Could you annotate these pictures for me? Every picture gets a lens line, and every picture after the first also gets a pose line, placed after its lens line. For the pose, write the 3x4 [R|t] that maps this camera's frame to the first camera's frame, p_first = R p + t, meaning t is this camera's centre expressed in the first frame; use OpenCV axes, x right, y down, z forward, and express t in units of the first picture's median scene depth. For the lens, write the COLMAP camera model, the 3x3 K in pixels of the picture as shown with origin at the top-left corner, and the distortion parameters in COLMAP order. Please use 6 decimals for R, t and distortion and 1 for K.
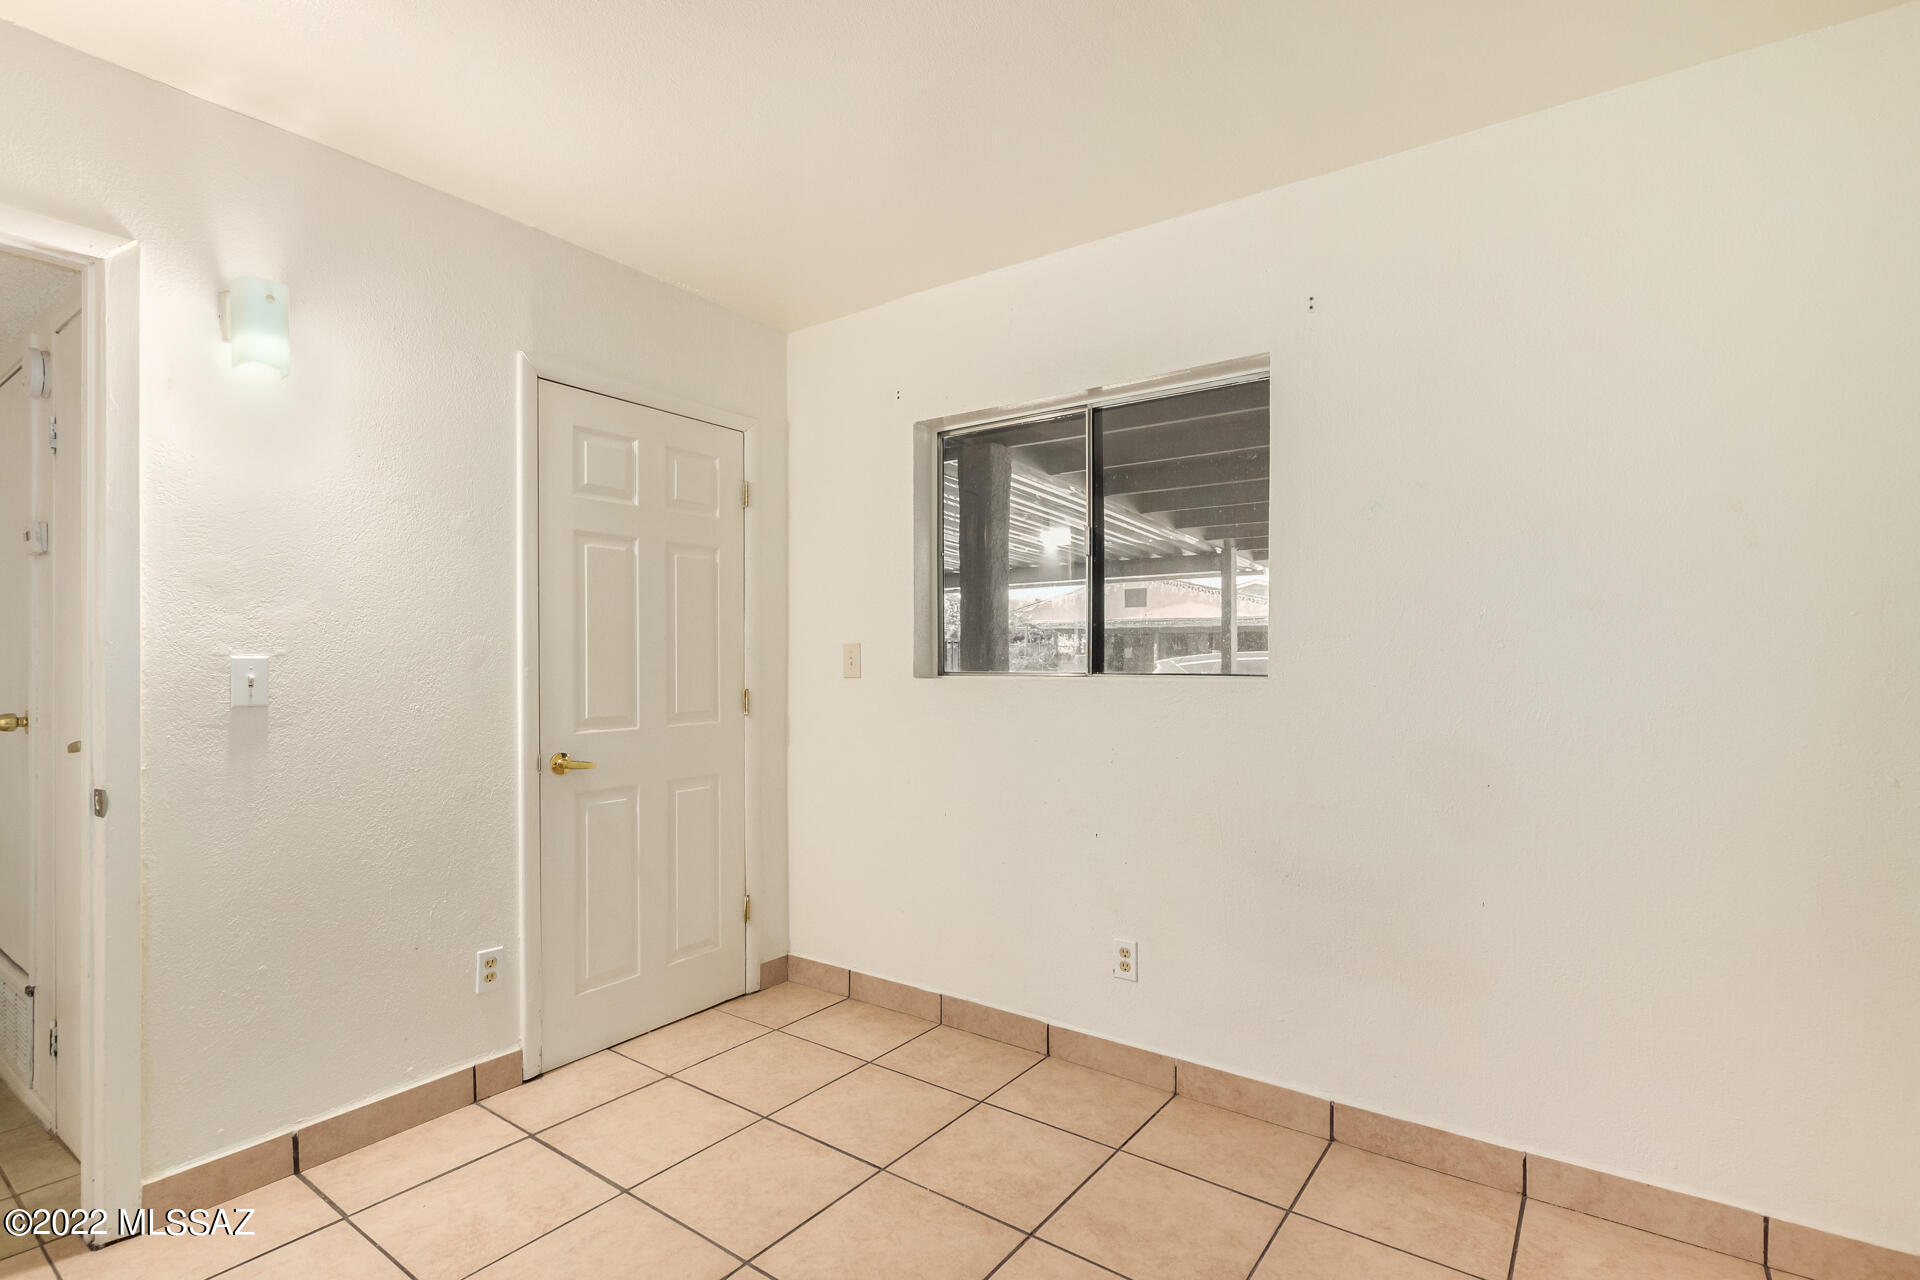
lens RADIAL K [[886.5, 0, 950.5], [0, 886.5, 671.9], [0, 0, 1]] dist [0.007287, -0.003444]
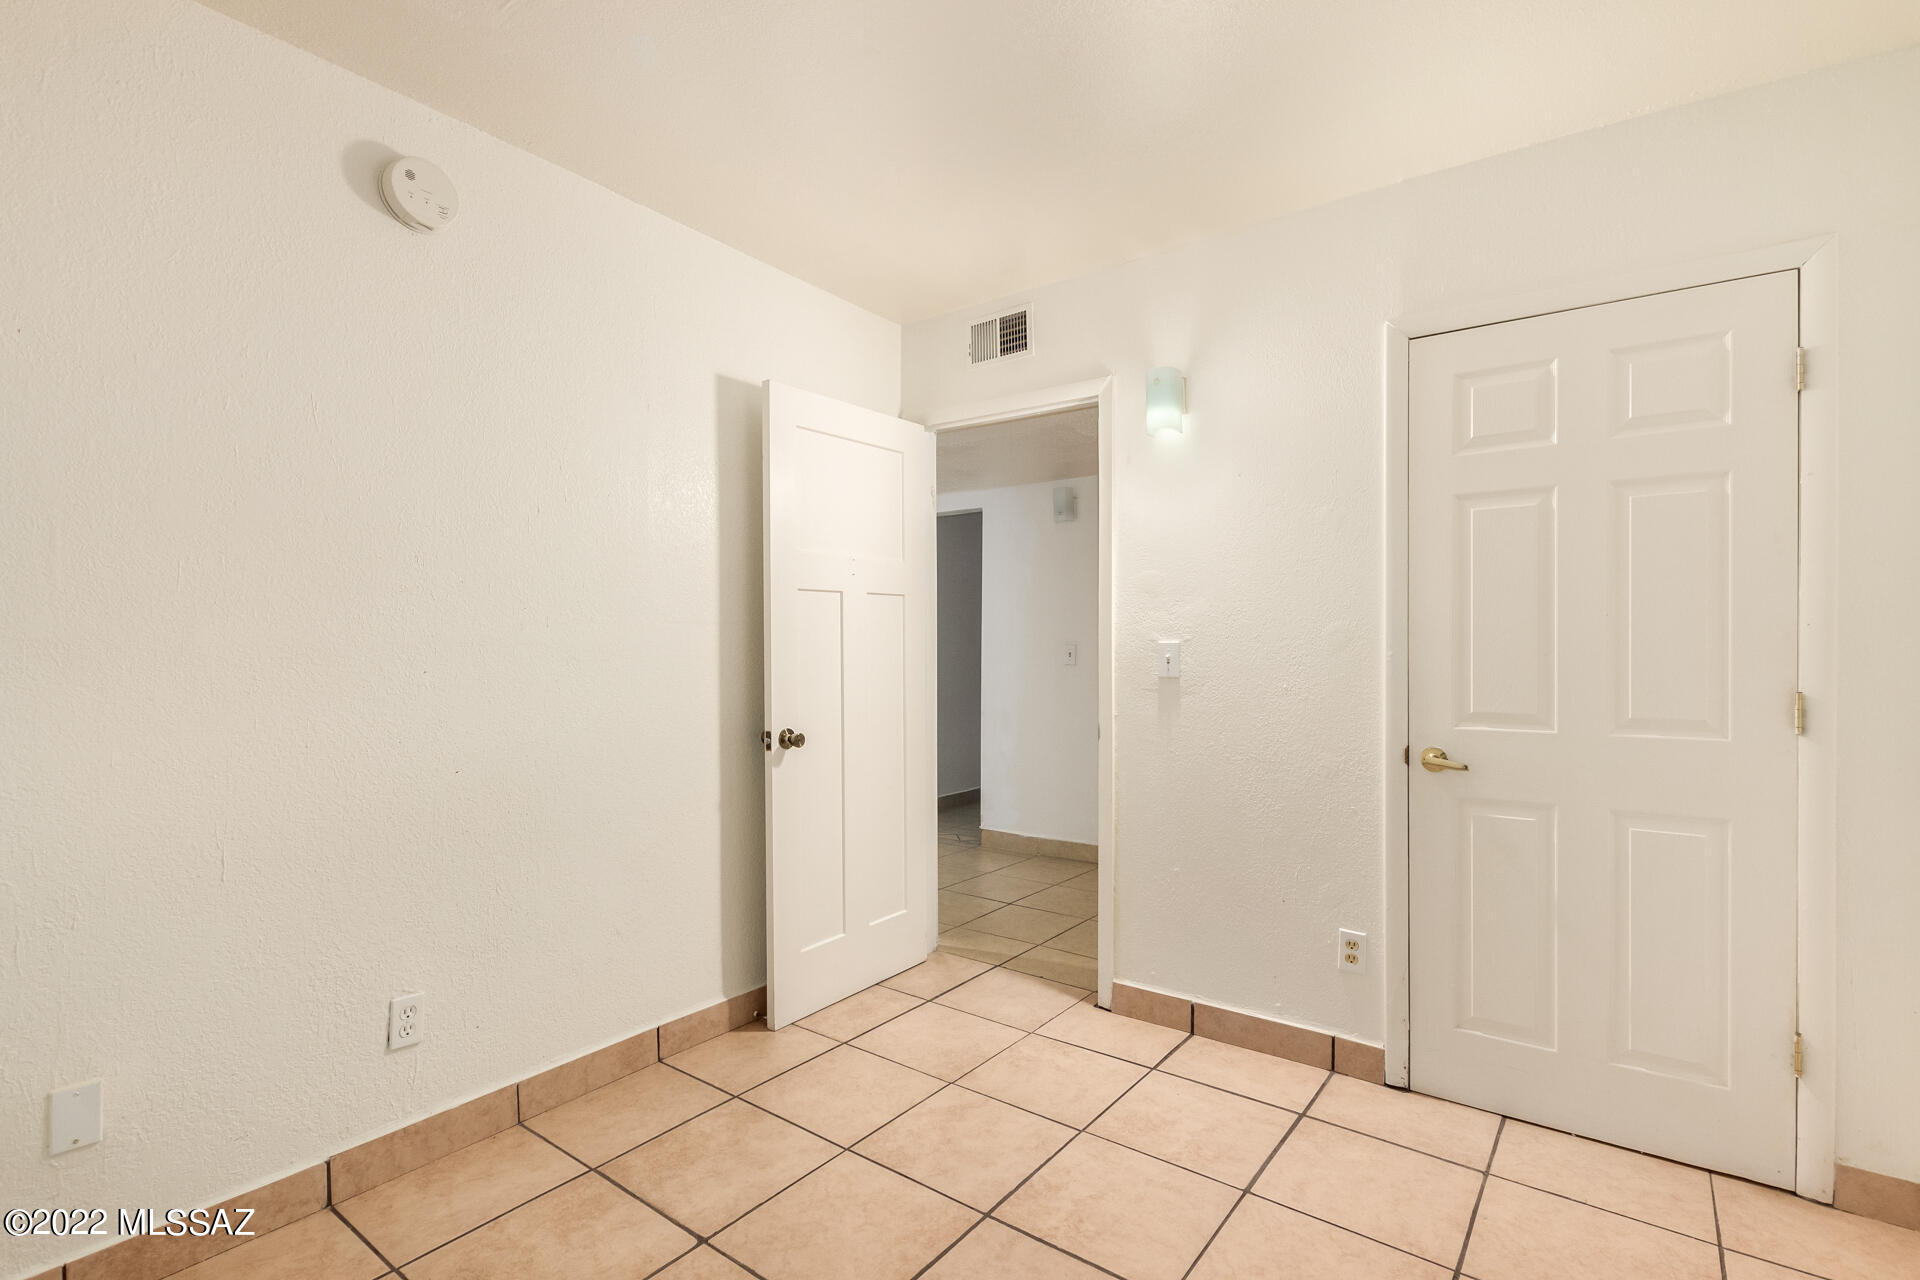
lens RADIAL K [[886.5, 0, 962.0], [0, 886.5, 658.9], [0, 0, 1]] dist [0.007287, -0.003444]
pose [[0.001657, 0.016293, -0.999866, 0.482463], [-0.013752, 0.999773, 0.016269, -0.006658], [0.999904, 0.013724, 0.001880, 0.551241]]
